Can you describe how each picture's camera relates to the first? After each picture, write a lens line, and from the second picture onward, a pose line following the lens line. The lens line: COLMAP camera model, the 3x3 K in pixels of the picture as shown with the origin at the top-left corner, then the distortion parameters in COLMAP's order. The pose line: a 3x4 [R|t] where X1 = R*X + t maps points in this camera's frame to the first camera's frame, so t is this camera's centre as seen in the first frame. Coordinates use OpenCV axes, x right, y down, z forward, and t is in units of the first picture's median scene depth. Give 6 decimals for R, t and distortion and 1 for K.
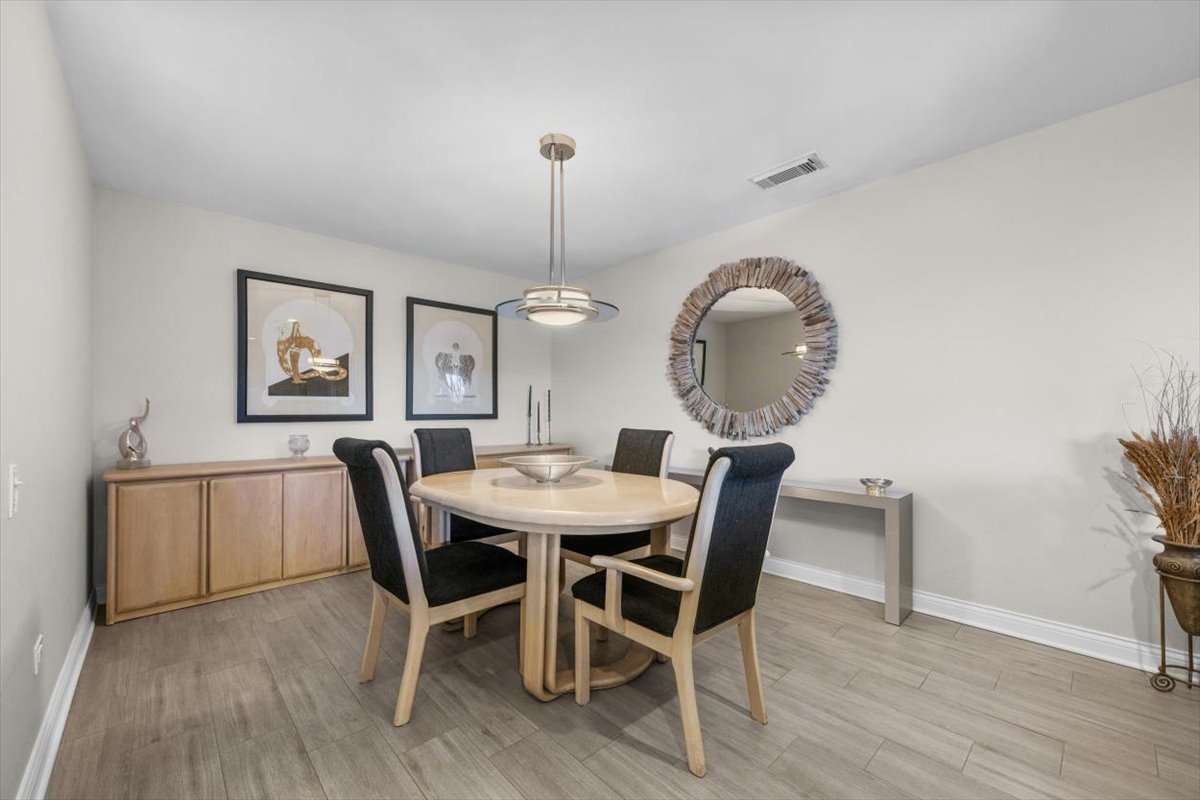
lens RADIAL K [[482.3, 0, 588.0], [0, 482.3, 406.1], [0, 0, 1]] dist [0.000704, -0.000197]
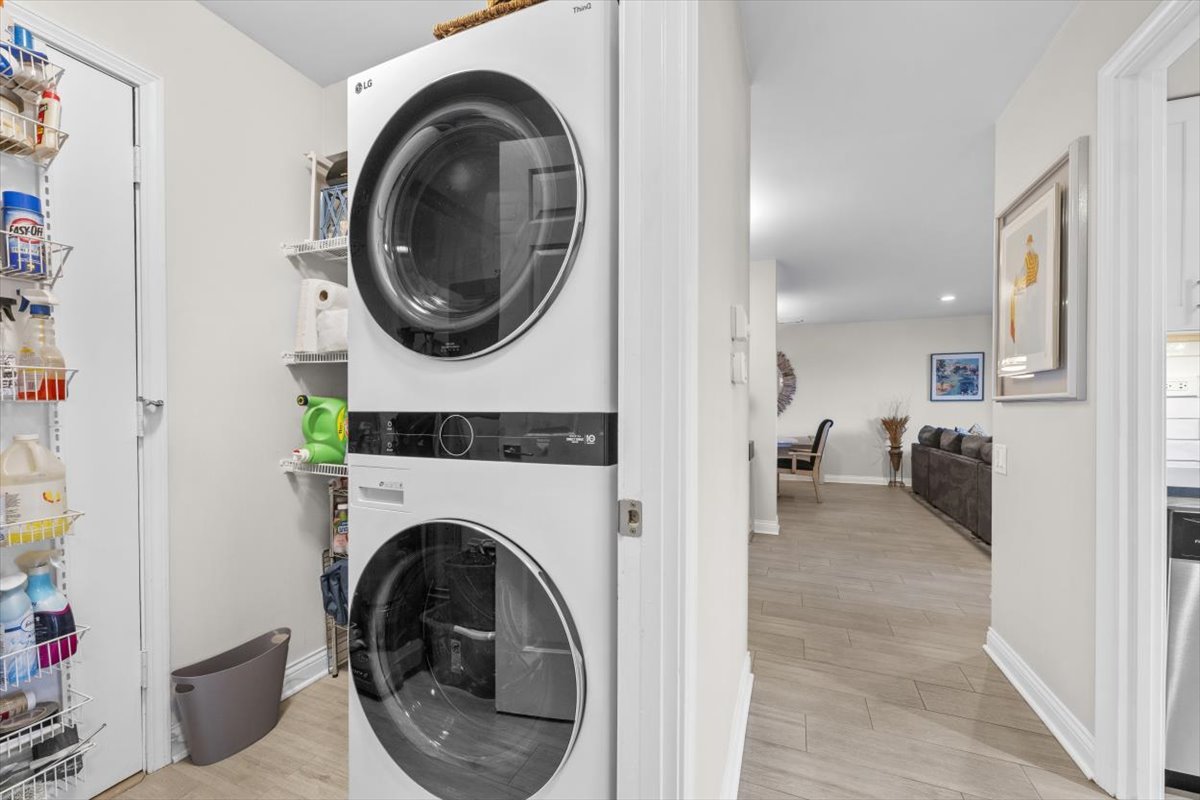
lens RADIAL K [[482.3, 0, 596.2], [0, 482.3, 406.6], [0, 0, 1]] dist [0.000704, -0.000197]
pose [[0.900927, 0.001557, 0.433968, -1.161218], [-0.005830, 0.999947, 0.008516, -0.020487], [-0.433932, -0.010203, 0.900888, -0.638302]]
